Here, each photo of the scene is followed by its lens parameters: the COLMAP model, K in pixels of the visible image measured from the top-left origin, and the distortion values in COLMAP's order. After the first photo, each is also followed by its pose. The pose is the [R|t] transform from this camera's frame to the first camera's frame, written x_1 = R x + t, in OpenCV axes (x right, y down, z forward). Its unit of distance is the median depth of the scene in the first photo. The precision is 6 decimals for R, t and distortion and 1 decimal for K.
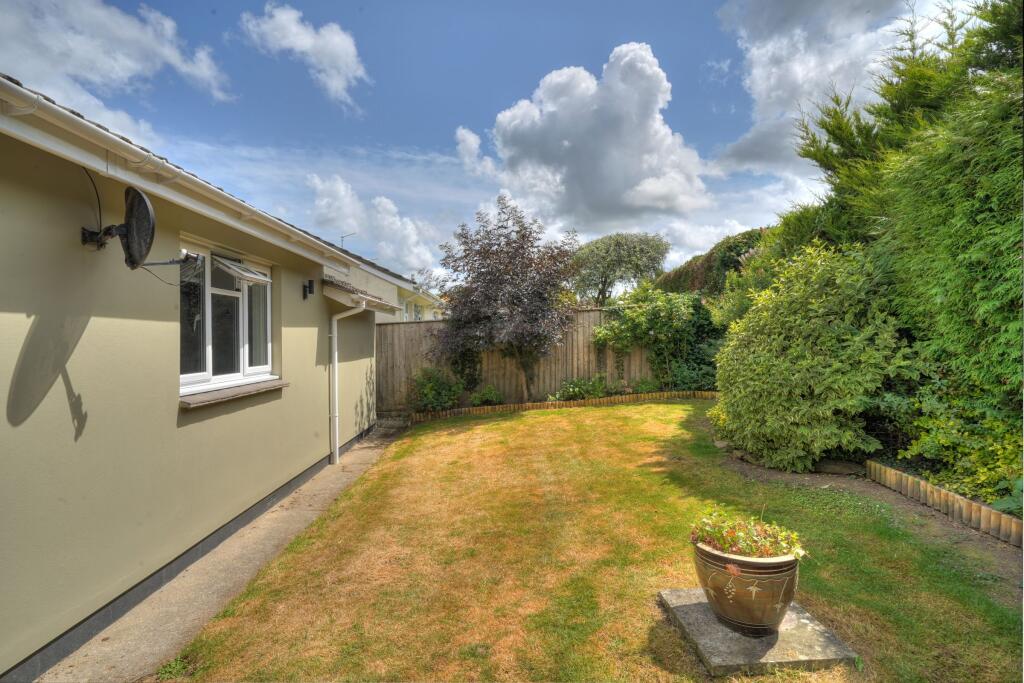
lens RADIAL K [[513.4, 0, 512.0], [0, 513.4, 341.5], [0, 0, 1]] dist [0.017309, 0.001201]
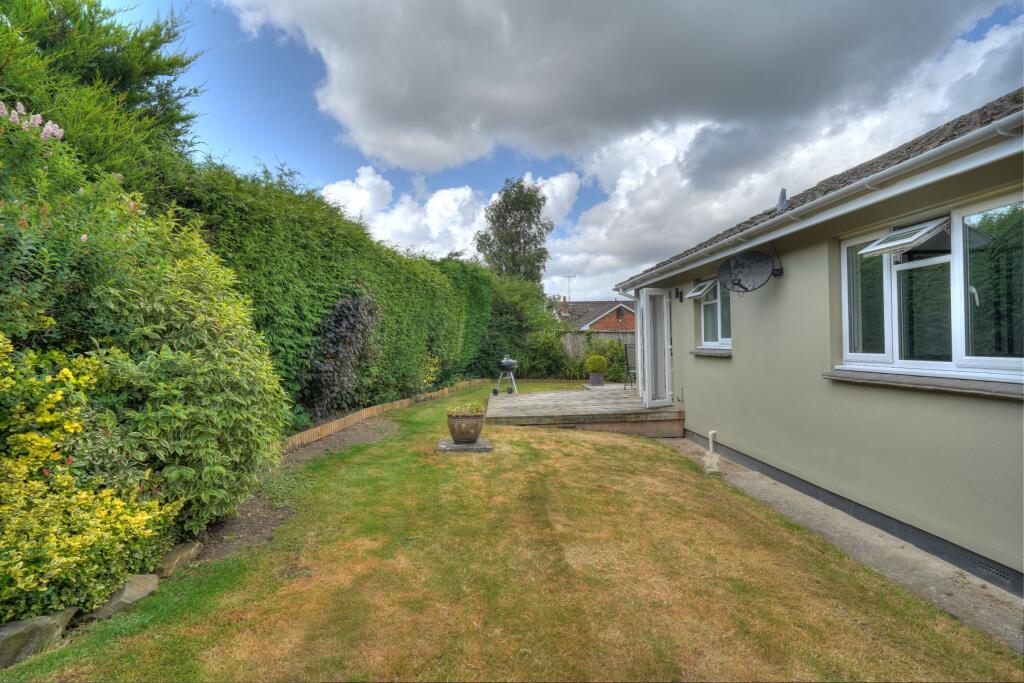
lens RADIAL K [[513.4, 0, 512.0], [0, 513.4, 341.5], [0, 0, 1]] dist [0.017309, 0.001201]
pose [[-0.999359, 0.025557, -0.025074, 0.074279], [0.025490, 0.999671, 0.002995, 0.007430], [0.025142, 0.002354, -0.999681, 0.993168]]
